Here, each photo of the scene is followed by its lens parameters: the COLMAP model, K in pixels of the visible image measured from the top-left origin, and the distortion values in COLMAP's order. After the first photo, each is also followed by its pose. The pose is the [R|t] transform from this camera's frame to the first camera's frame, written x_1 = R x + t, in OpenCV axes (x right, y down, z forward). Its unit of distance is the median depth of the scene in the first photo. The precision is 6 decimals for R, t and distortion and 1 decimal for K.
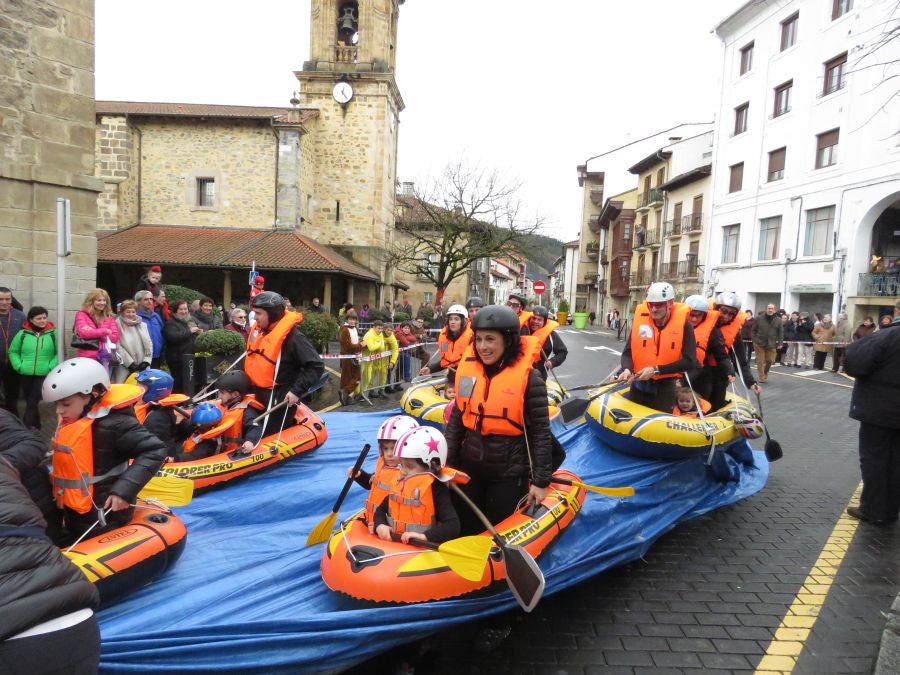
lens RADIAL K [[582.0, 0, 447.1], [0, 582.0, 333.3], [0, 0, 1]] dist [0.003045, 0.005379]
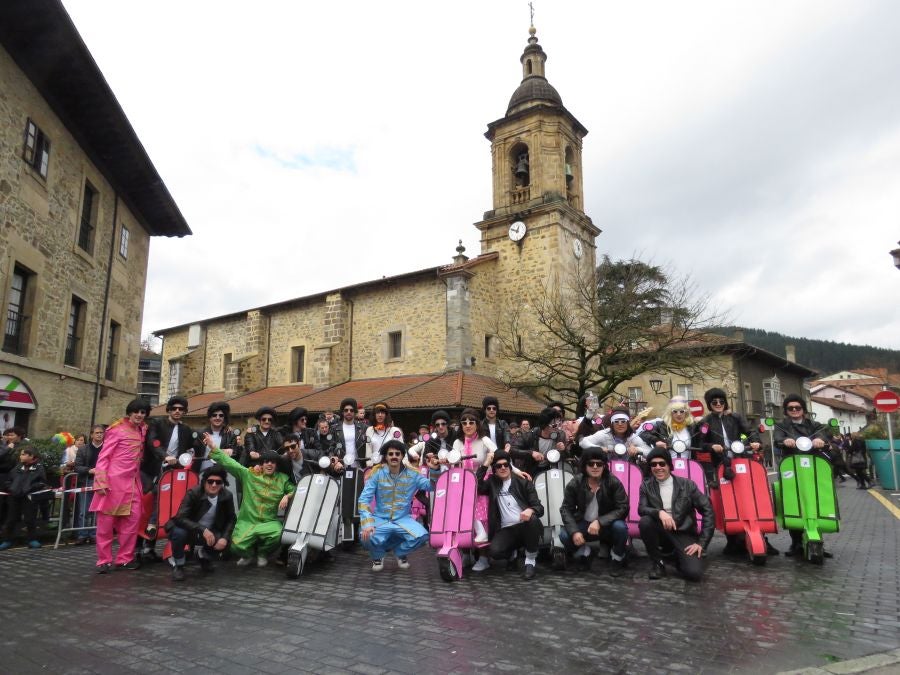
lens RADIAL K [[582.0, 0, 447.1], [0, 582.0, 333.3], [0, 0, 1]] dist [0.003045, 0.005379]
pose [[0.824388, -0.142408, -0.547818, 0.261154], [-0.003388, 0.966574, -0.256365, 0.014107], [0.566015, 0.213201, 0.796350, 0.185488]]
